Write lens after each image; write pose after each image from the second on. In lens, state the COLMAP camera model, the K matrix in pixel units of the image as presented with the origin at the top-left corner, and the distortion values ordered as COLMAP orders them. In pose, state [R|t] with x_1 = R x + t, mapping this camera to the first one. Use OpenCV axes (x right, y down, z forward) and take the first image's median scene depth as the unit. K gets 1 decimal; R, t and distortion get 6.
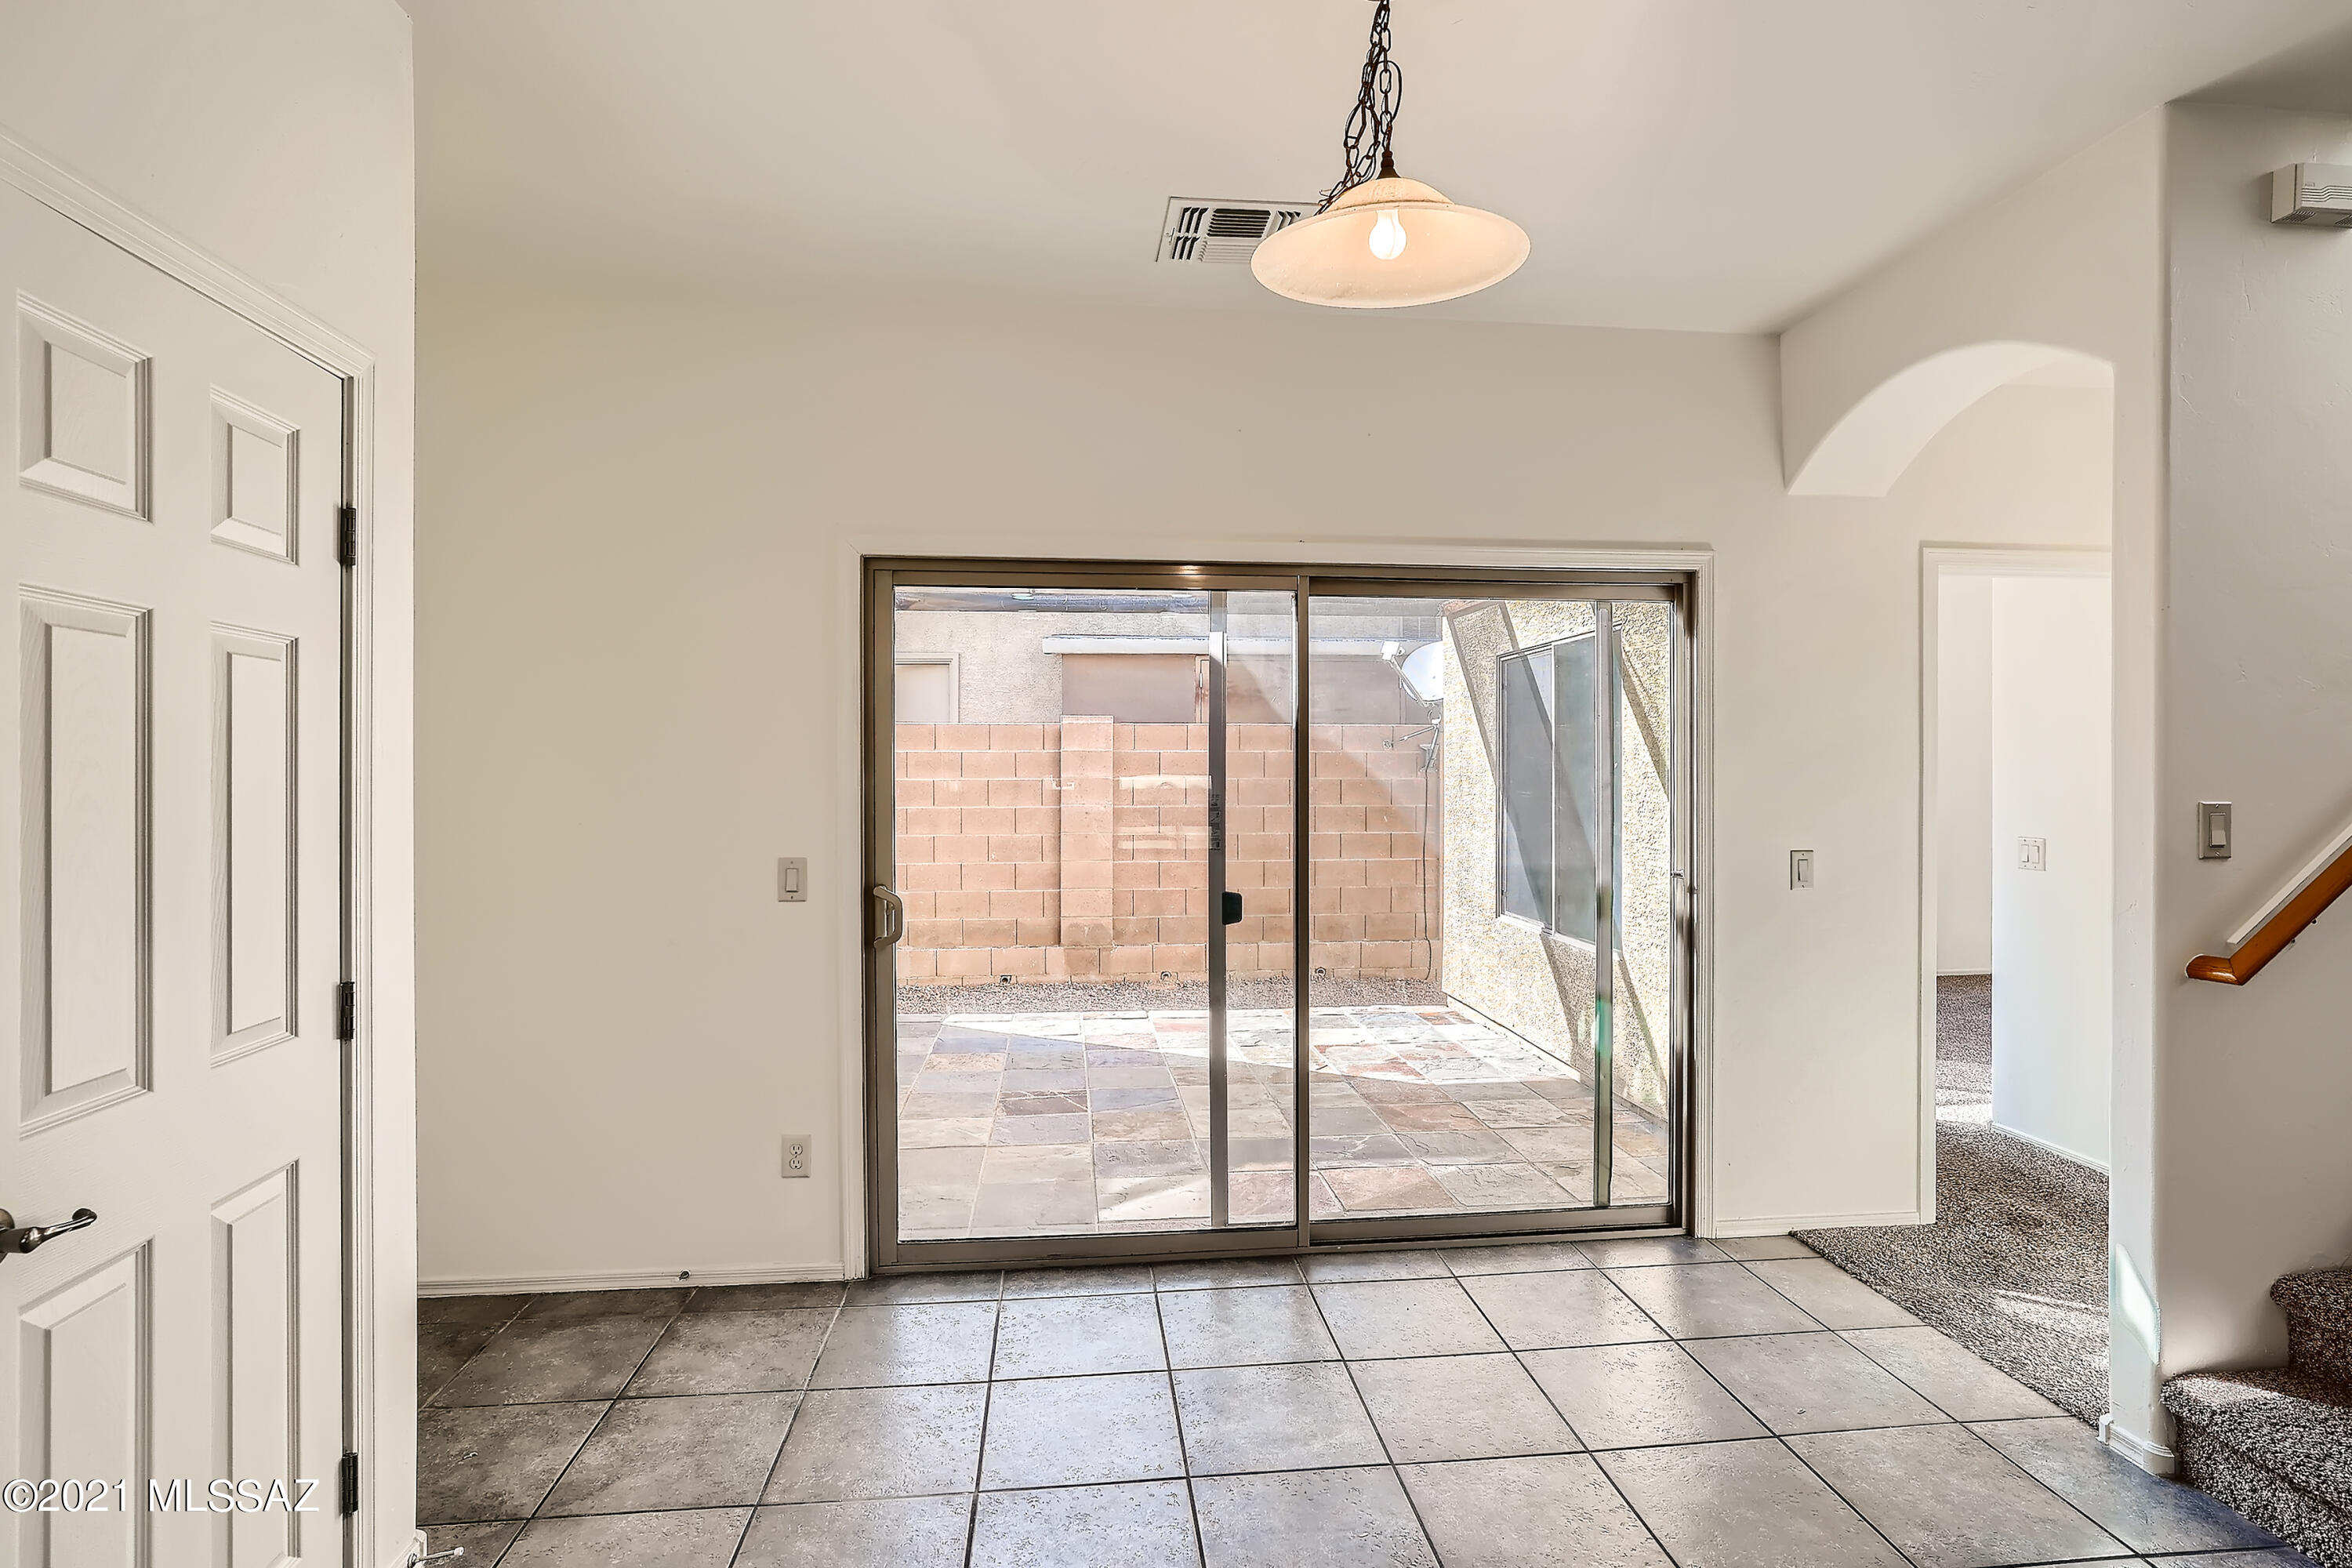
lens RADIAL K [[1169.1, 0, 1189.1], [0, 1169.1, 783.0], [0, 0, 1]] dist [-0.024355, 0.015227]
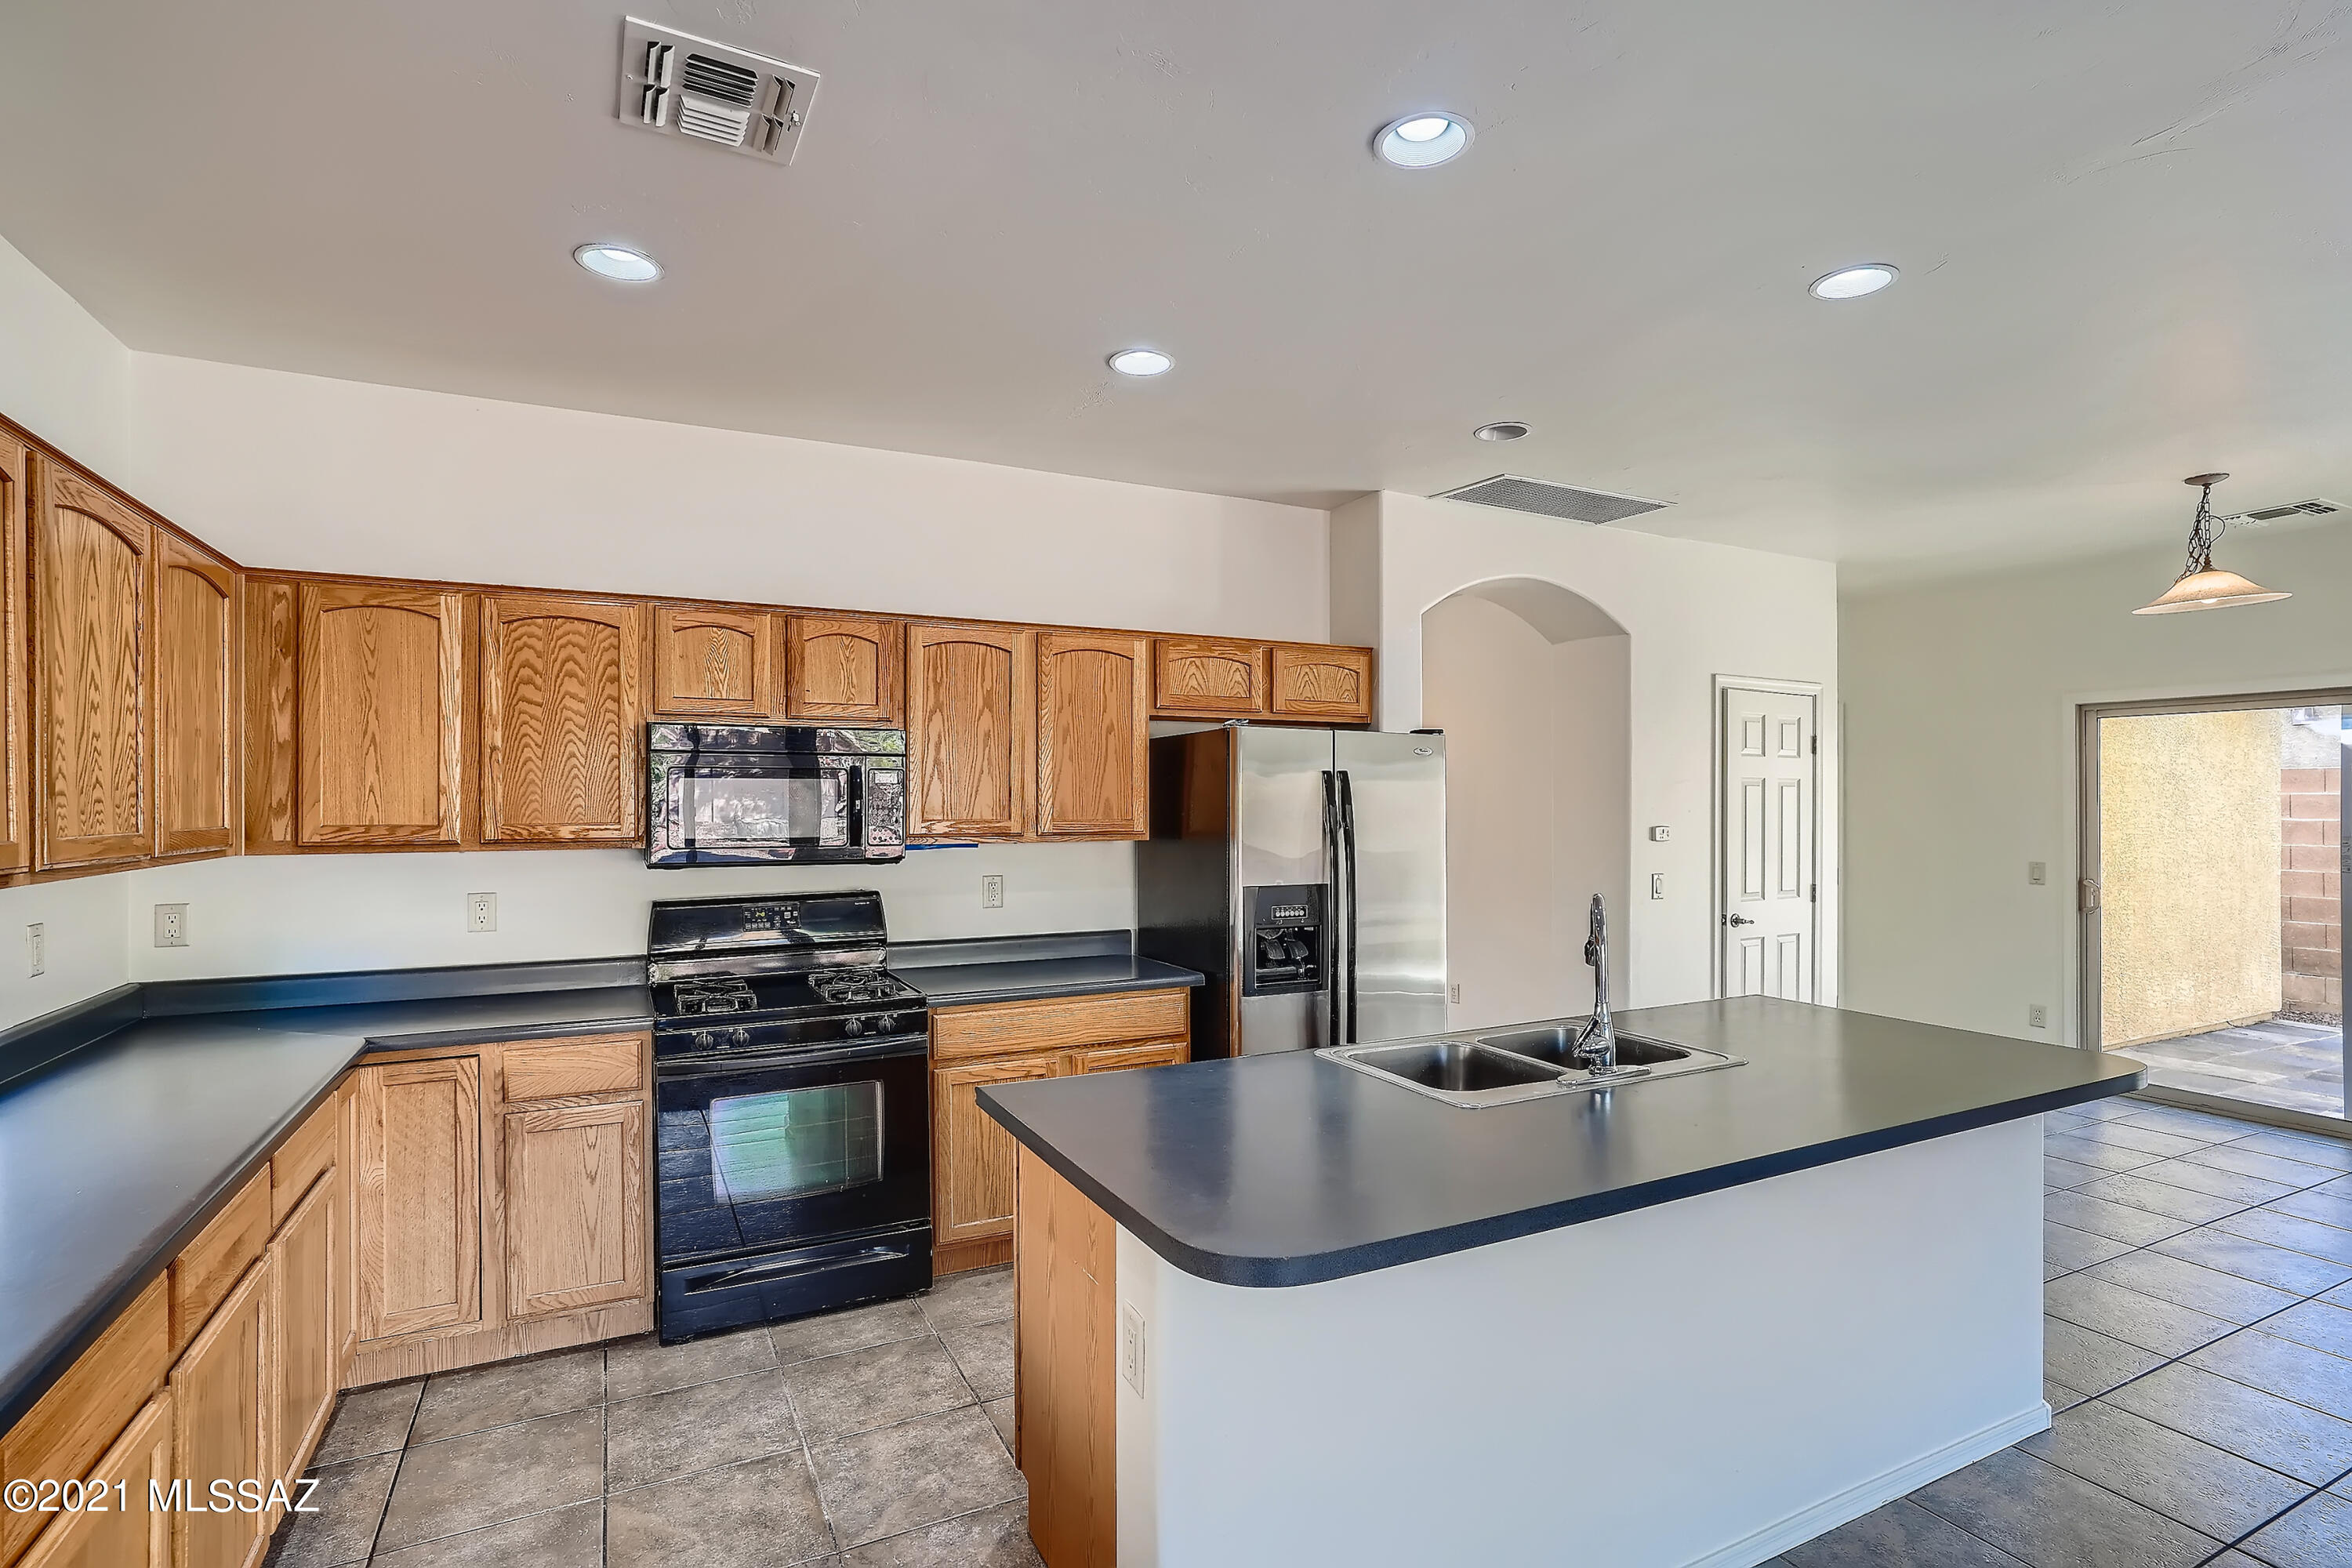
lens RADIAL K [[1169.1, 0, 1191.6], [0, 1169.1, 792.7], [0, 0, 1]] dist [-0.024355, 0.015227]
pose [[0.370754, -0.009136, -0.928686, 1.097041], [-0.009231, 0.999866, -0.013521, -0.014572], [0.928685, 0.013586, 0.370620, -1.213054]]
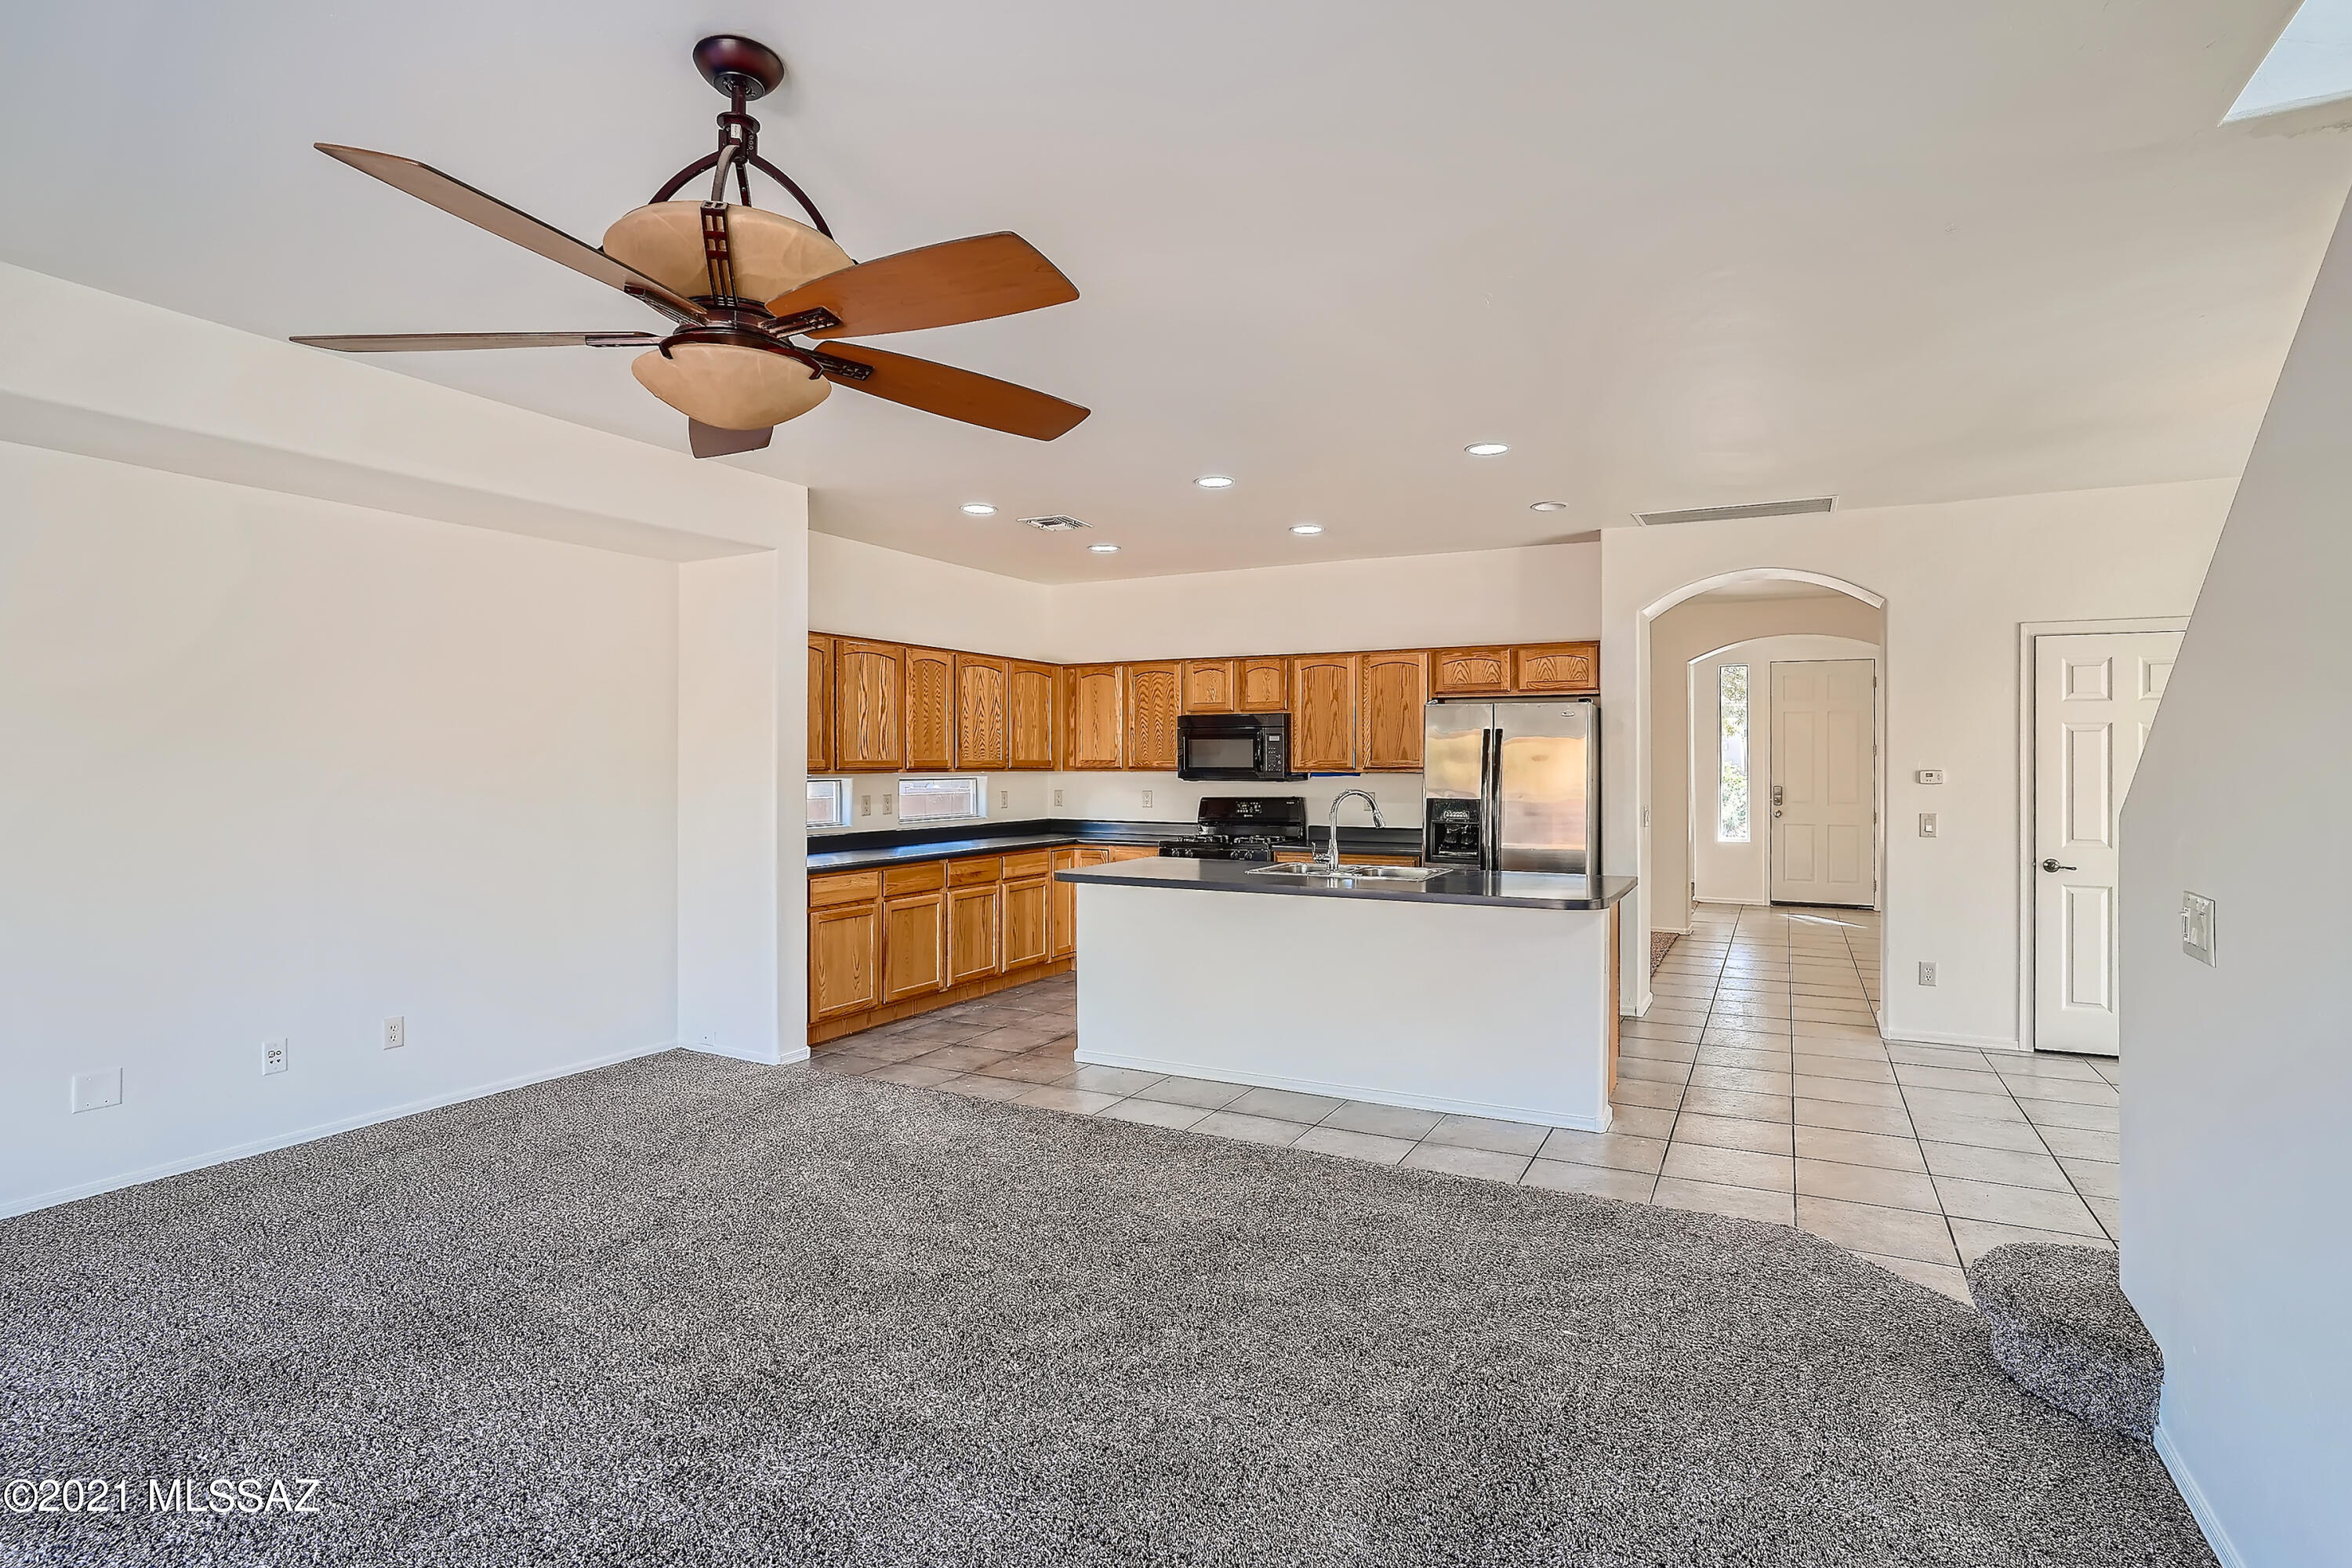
lens RADIAL K [[1169.1, 0, 1170.6], [0, 1169.1, 772.8], [0, 0, 1]] dist [-0.024355, 0.015227]
pose [[-0.544399, 0.006348, -0.838802, 2.129473], [-0.010935, 0.999833, 0.014664, -0.003859], [0.838755, 0.017155, -0.544239, 0.258902]]
